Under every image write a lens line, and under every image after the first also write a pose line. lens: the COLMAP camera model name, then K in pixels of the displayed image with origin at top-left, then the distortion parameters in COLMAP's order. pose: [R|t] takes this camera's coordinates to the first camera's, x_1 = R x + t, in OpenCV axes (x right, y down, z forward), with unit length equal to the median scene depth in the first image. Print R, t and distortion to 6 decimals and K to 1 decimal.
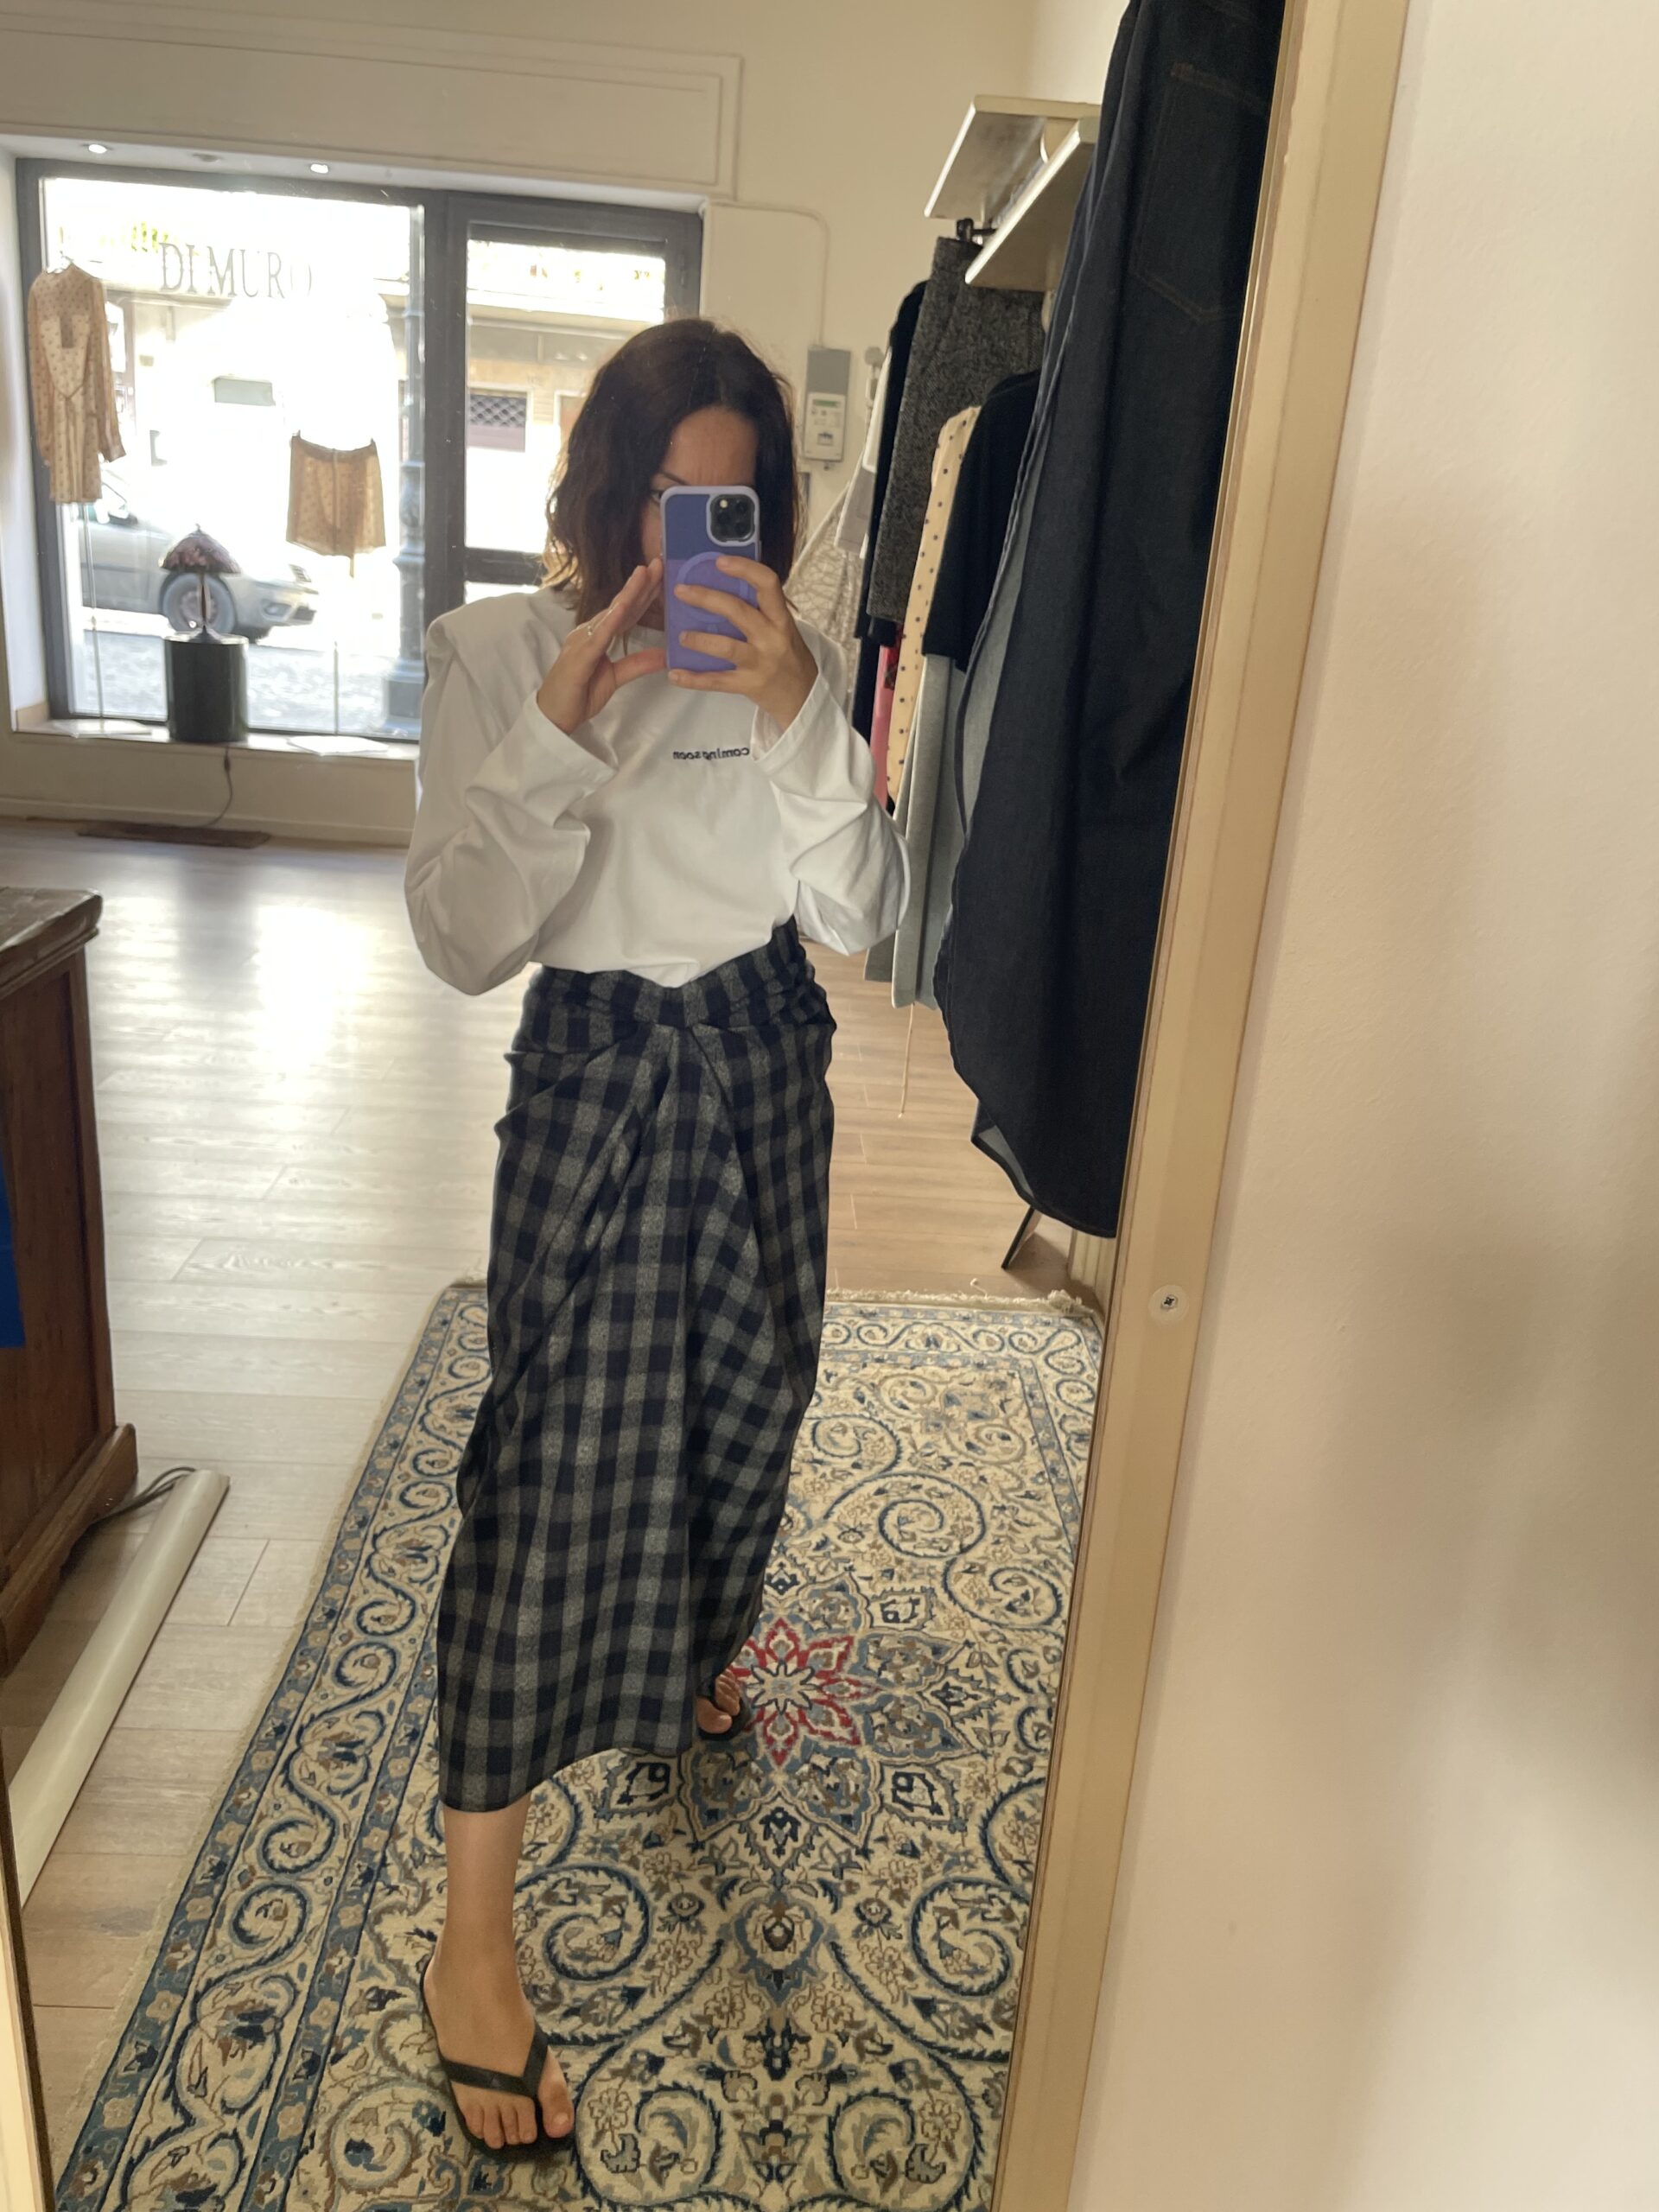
lens RADIAL K [[1688.8, 0, 848.3], [0, 1688.8, 1096.9], [0, 0, 1]] dist [0.081005, -0.112009]
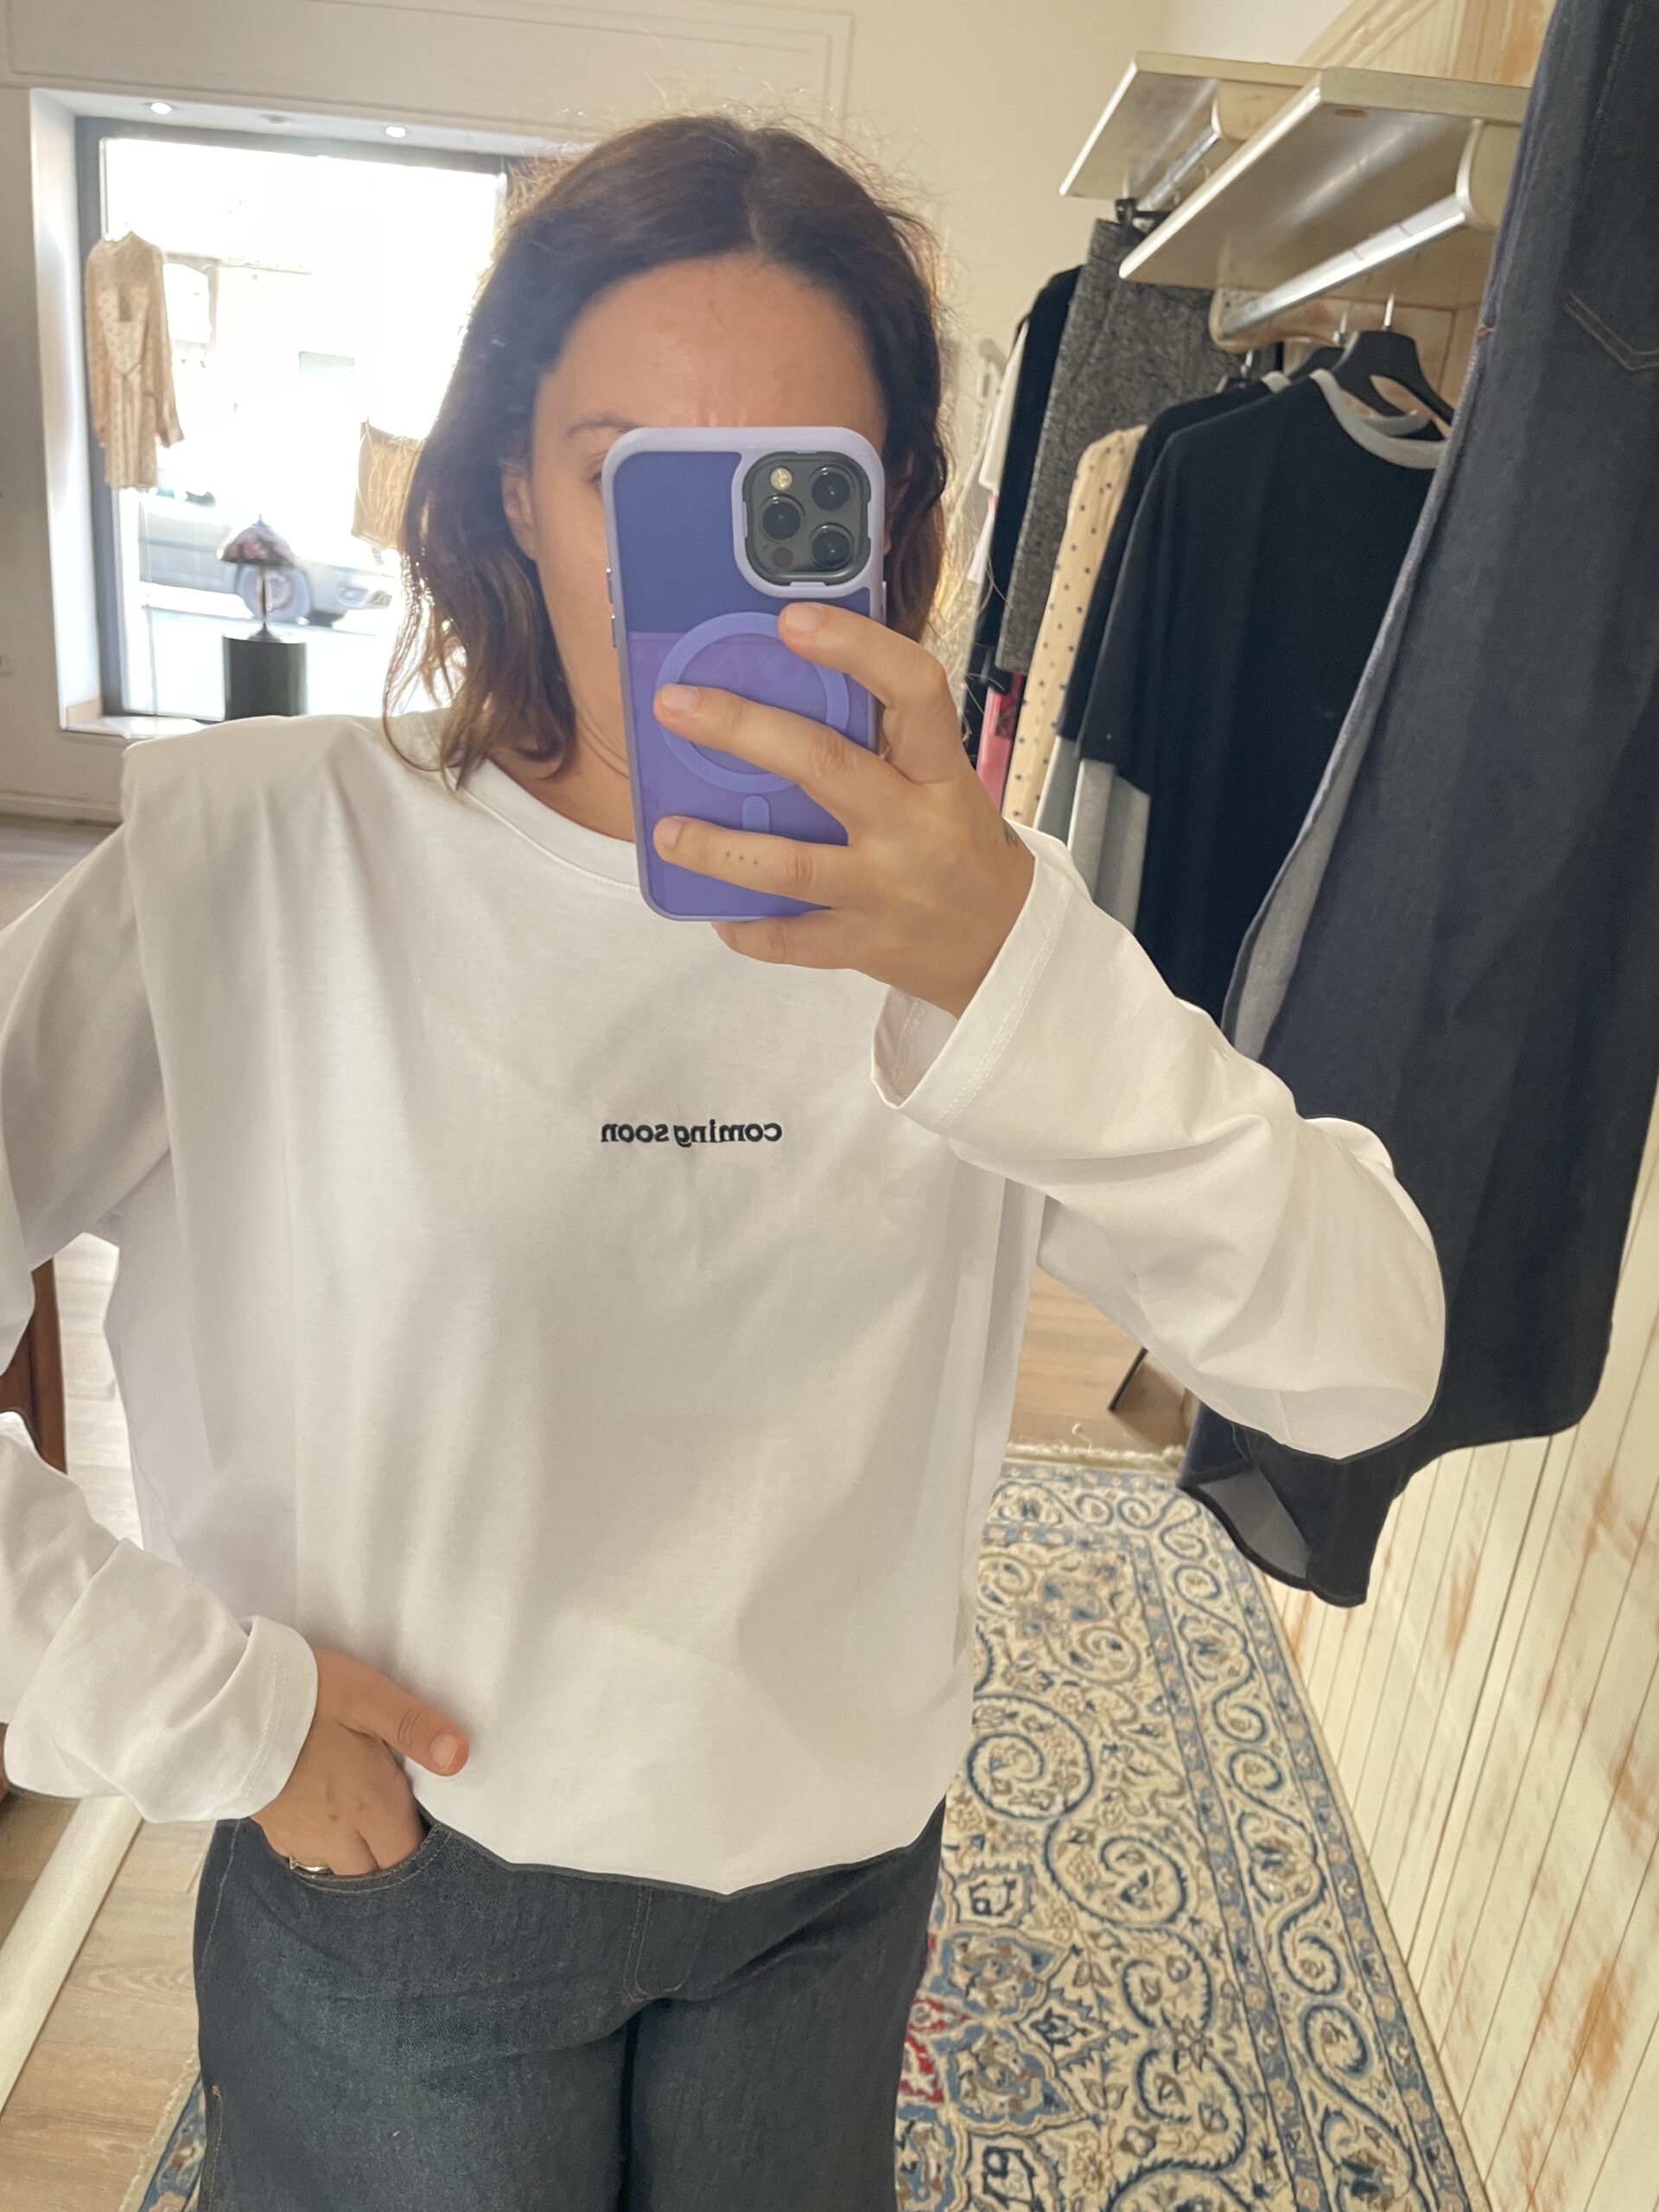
lens RADIAL K [[1688.8, 0, 856.5], [0, 1688.8, 1122.5], [0, 0, 1]] dist [0.081005, -0.112009]
pose [[0.998780, 0.033571, -0.036201, -0.019800], [-0.032669, 0.999148, 0.025218, -0.101969], [0.037017, -0.024004, 0.999026, 0.189108]]
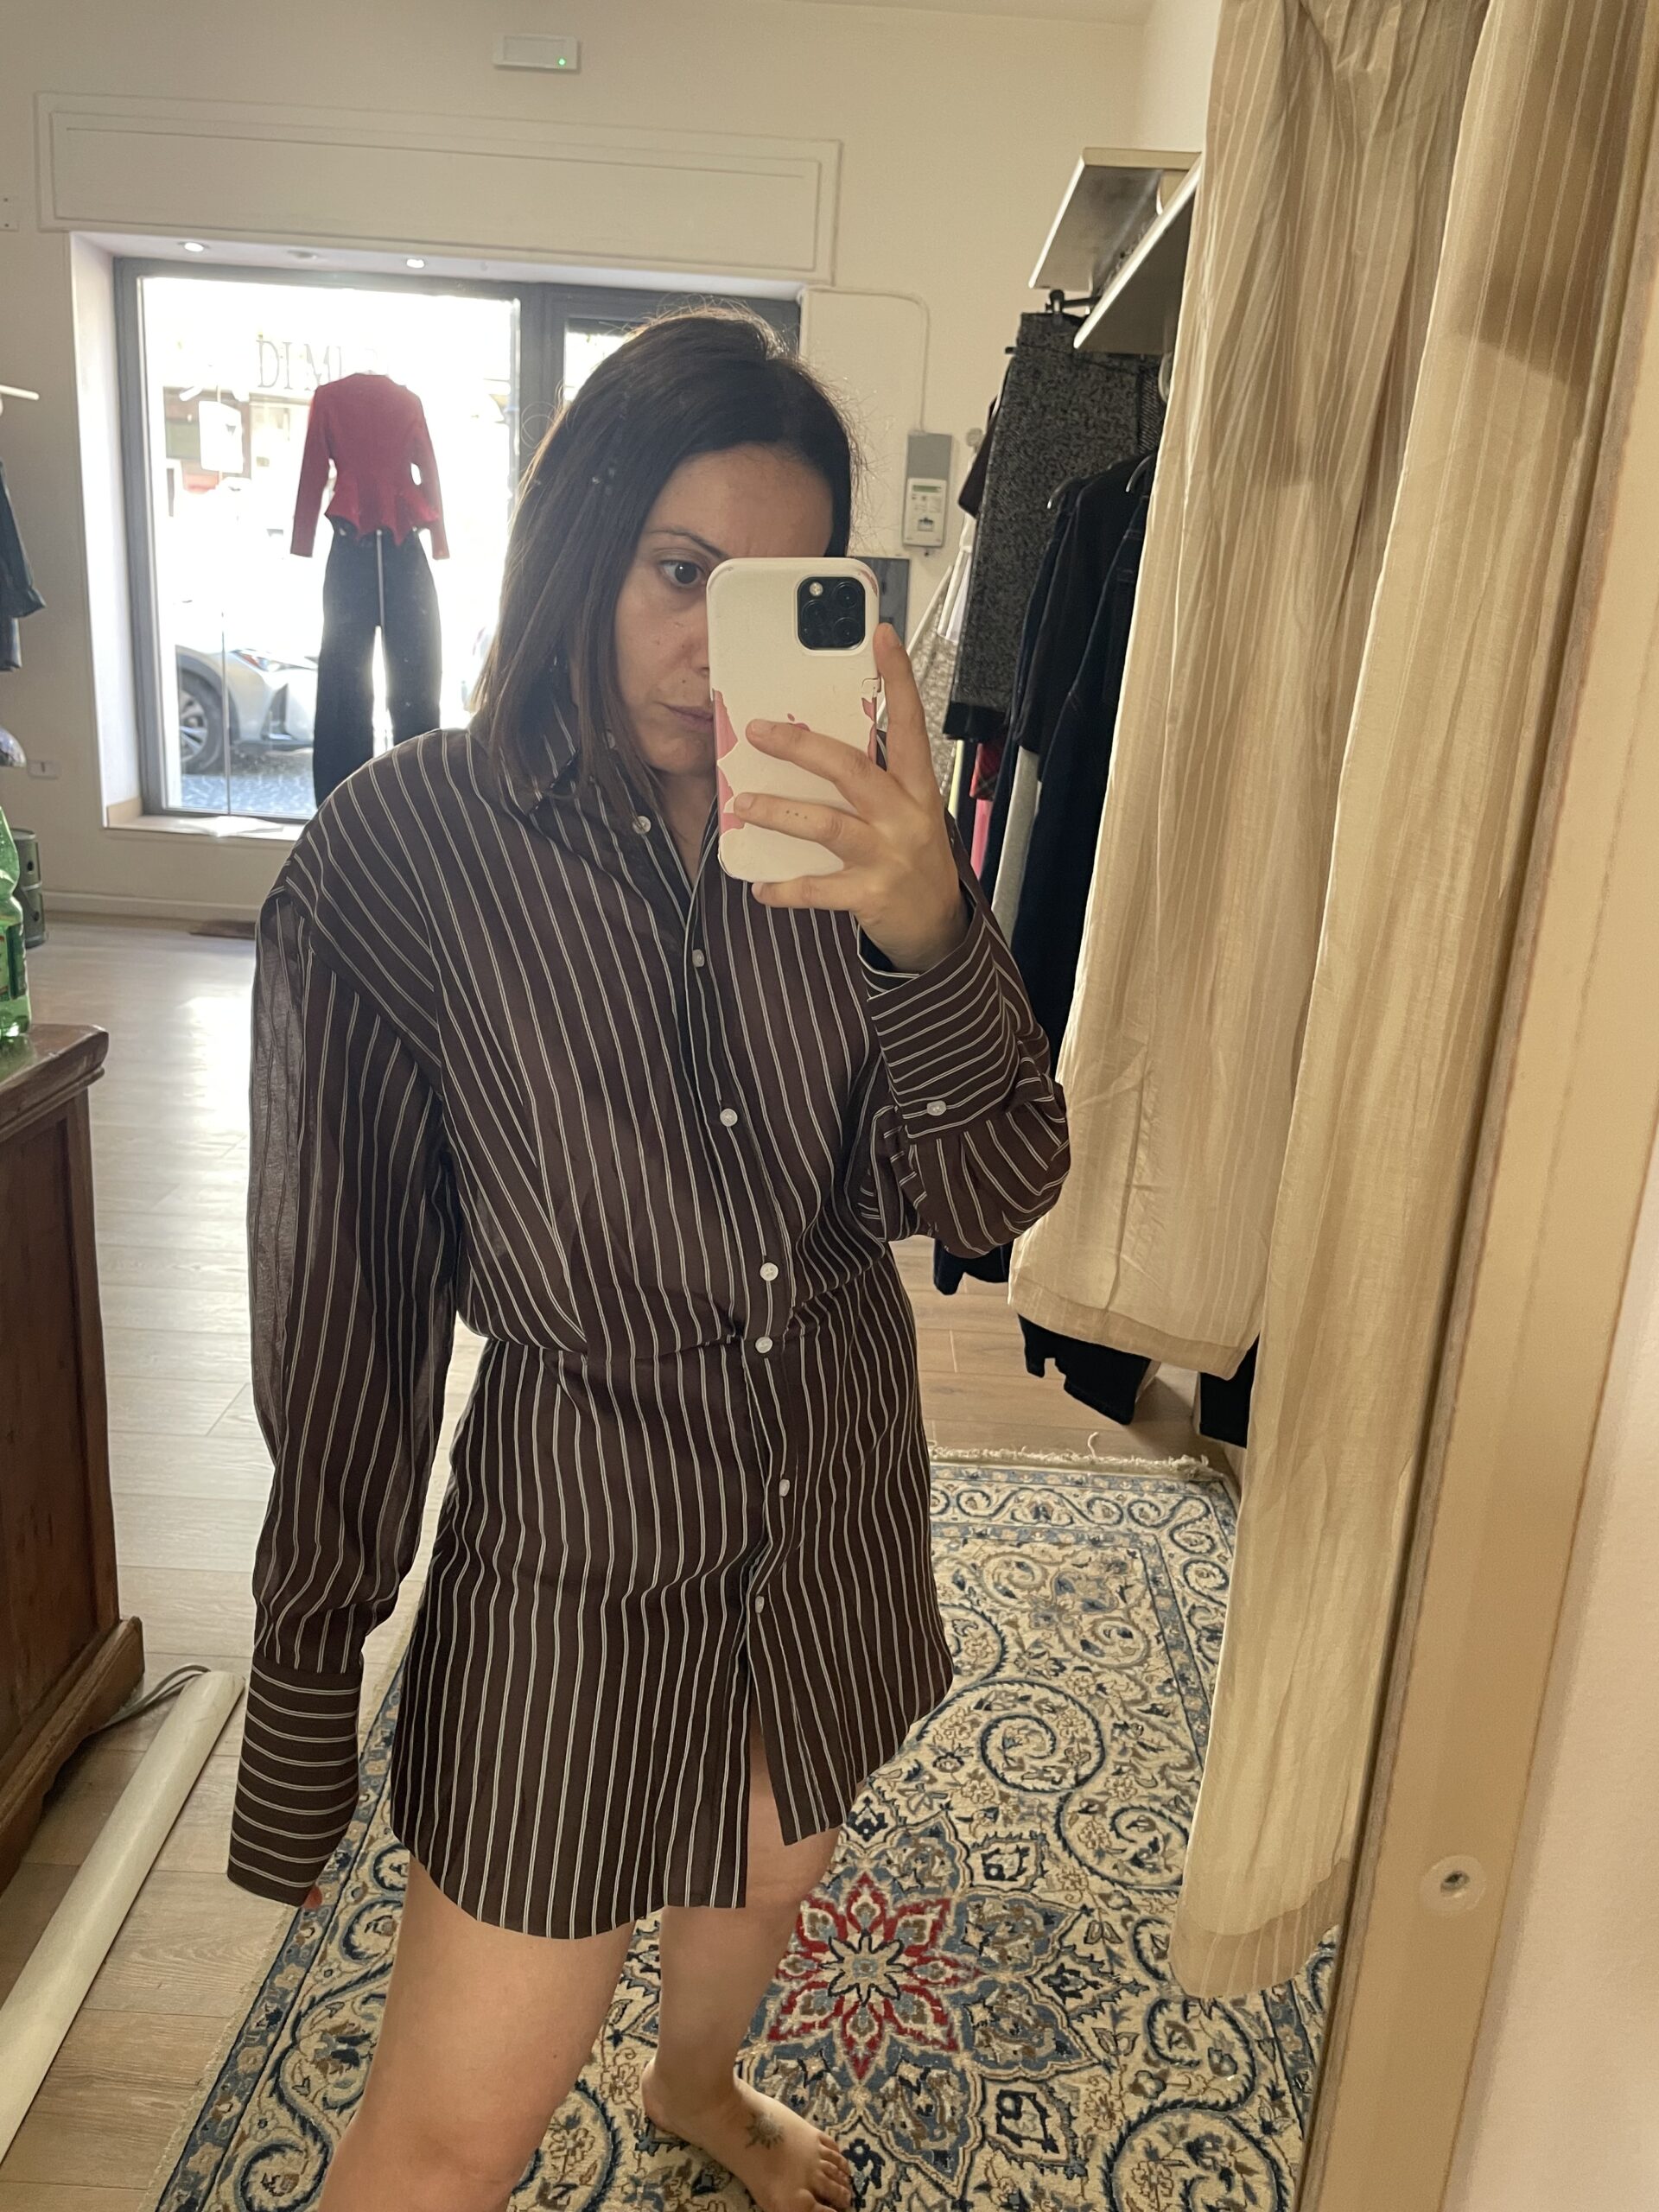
lens RADIAL K [[1688.8, 0, 865.2], [0, 1688.8, 1082.0], [0, 0, 1]] dist [0.081005, -0.112009]
pose [[0.998652, -0.001213, -0.051891, 0.005696], [-0.001508, 0.998626, -0.052374, -0.047068], [0.051883, 0.052381, 0.997278, 0.134122]]
